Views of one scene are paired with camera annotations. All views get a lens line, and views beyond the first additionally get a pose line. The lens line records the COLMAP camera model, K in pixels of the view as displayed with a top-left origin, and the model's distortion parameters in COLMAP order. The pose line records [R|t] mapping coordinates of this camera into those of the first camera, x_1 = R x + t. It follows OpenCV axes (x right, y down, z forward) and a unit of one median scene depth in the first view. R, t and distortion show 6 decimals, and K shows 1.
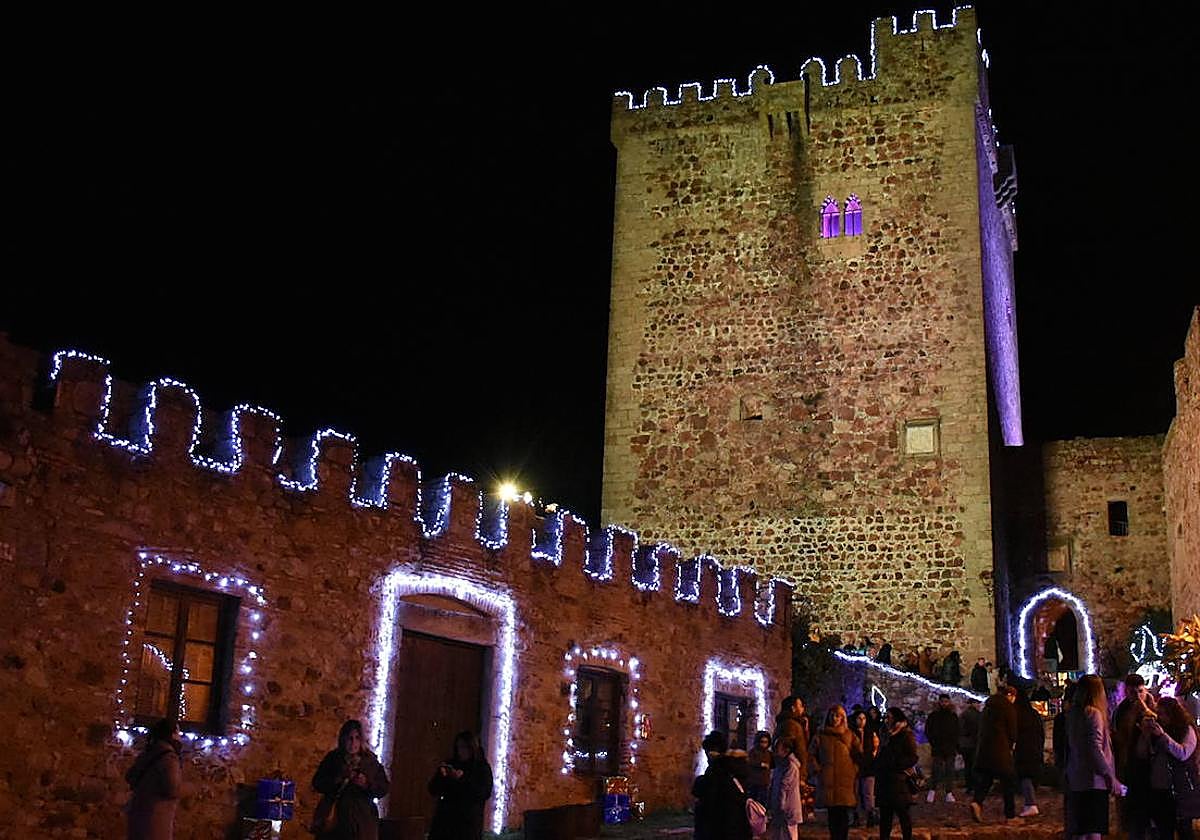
lens RADIAL K [[1473.7, 0, 746.1], [0, 1473.7, 419.4], [0, 0, 1]] dist [-0.151385, 0.122666]
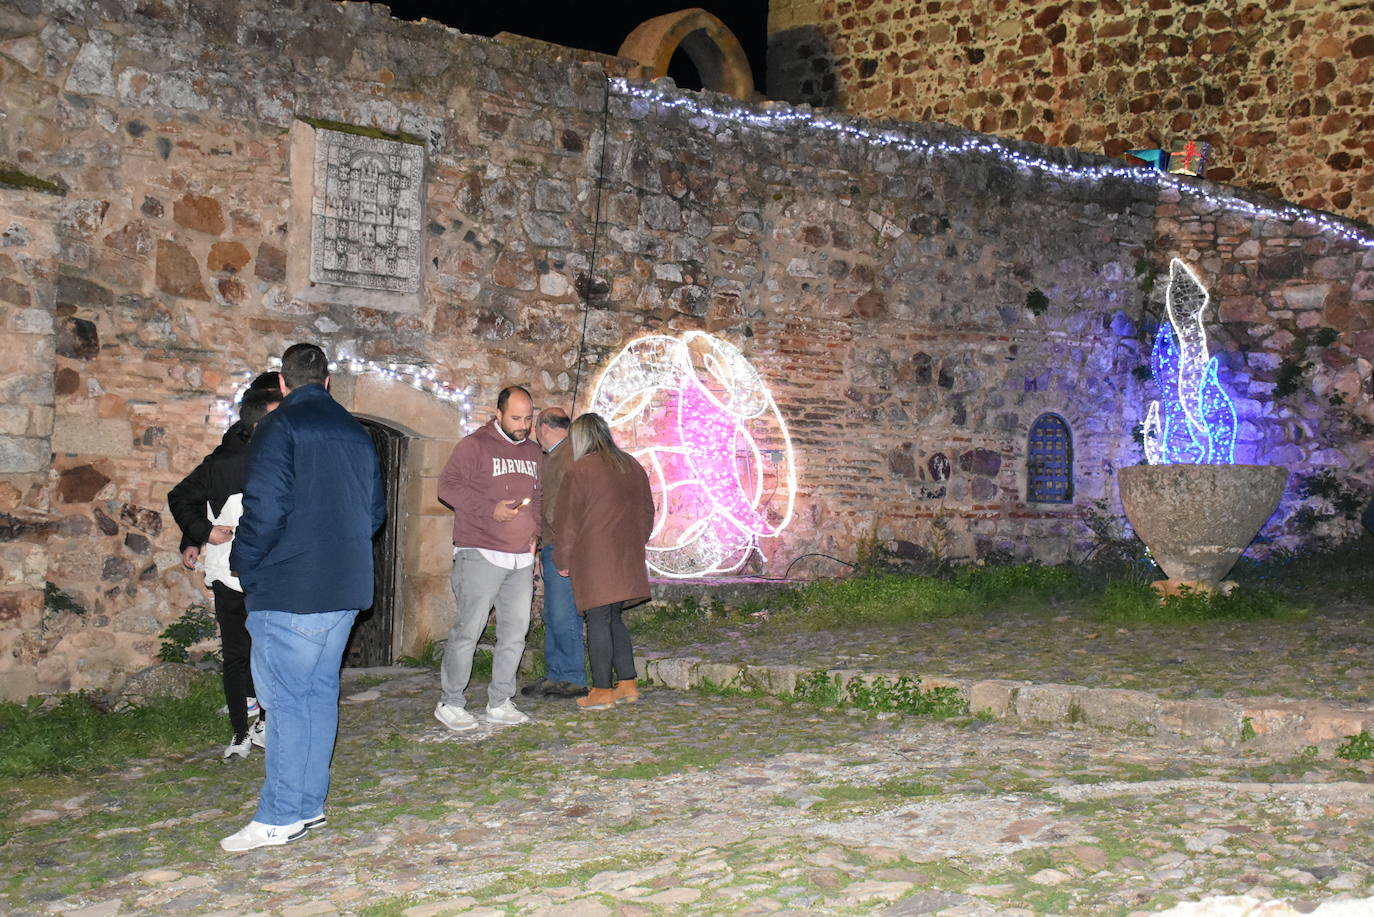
lens RADIAL K [[1738.2, 0, 687.0], [0, 1738.2, 458.5], [0, 0, 1]] dist [0.052429, 0.444773]
pose [[0.892721, 0.013363, -0.450412, 0.132420], [0.110294, 0.962676, 0.247165, 0.093824], [0.436904, -0.270327, 0.857927, 0.486997]]
